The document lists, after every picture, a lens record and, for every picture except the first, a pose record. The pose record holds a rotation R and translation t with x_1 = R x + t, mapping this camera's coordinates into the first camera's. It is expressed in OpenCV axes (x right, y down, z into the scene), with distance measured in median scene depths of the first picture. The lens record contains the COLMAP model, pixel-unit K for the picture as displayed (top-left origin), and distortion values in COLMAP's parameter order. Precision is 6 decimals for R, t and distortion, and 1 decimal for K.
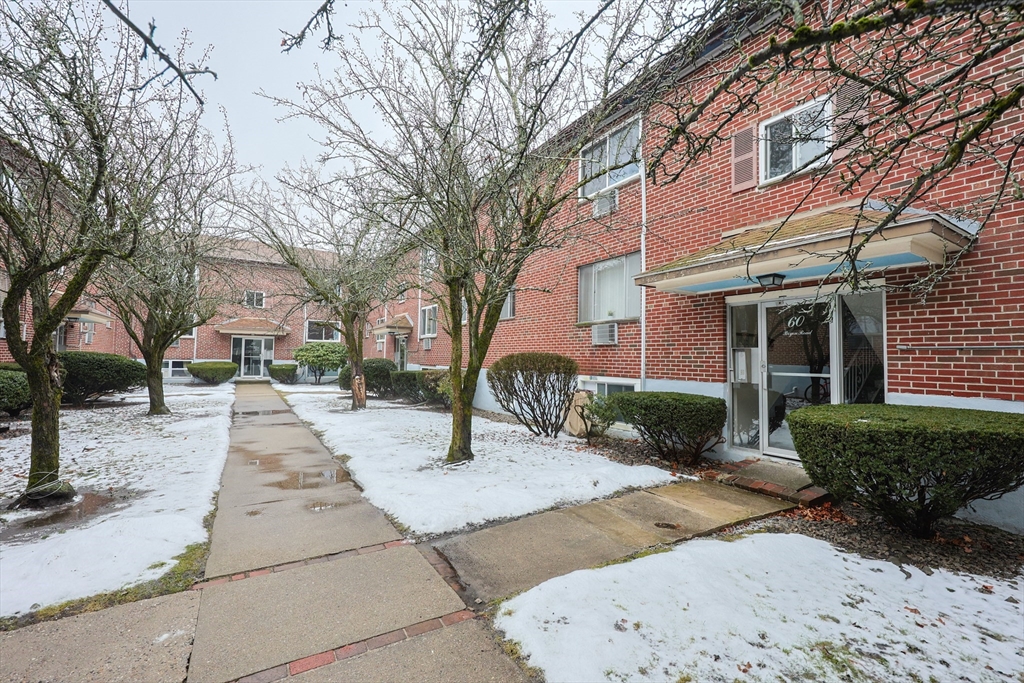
lens RADIAL K [[435.0, 0, 516.6], [0, 435.0, 344.5], [0, 0, 1]] dist [0.000675, -0.000096]
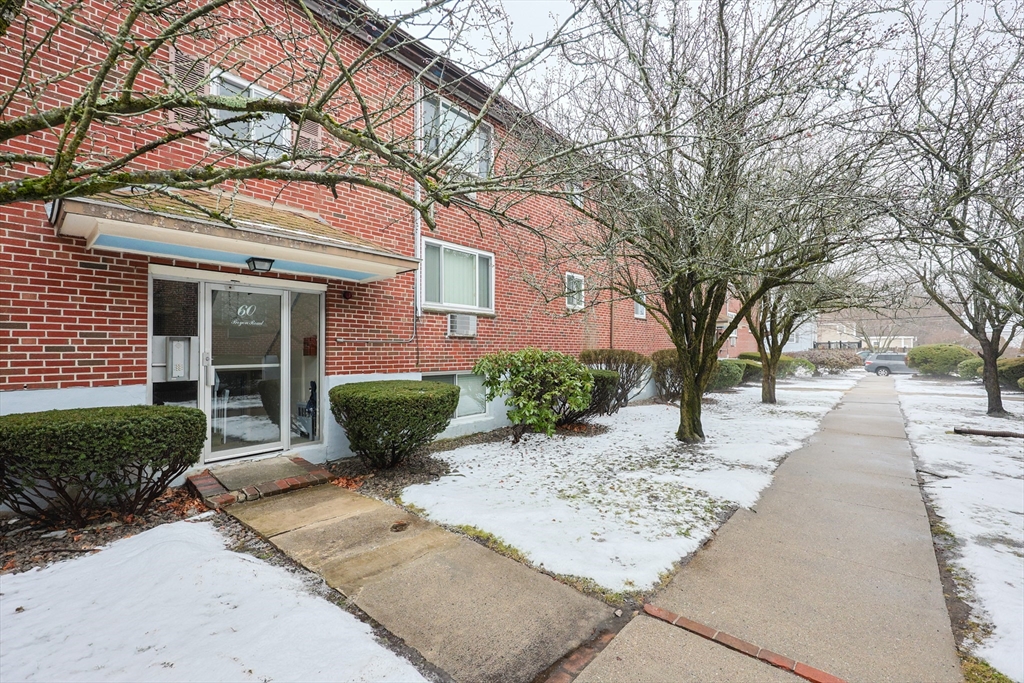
lens RADIAL K [[435.0, 0, 517.2], [0, 435.0, 344.2], [0, 0, 1]] dist [0.000675, -0.000096]
pose [[-0.299369, 0.002521, 0.954134, -0.560088], [-0.029431, 0.999496, -0.011875, 0.018910], [-0.953683, -0.031636, -0.299144, 0.921752]]
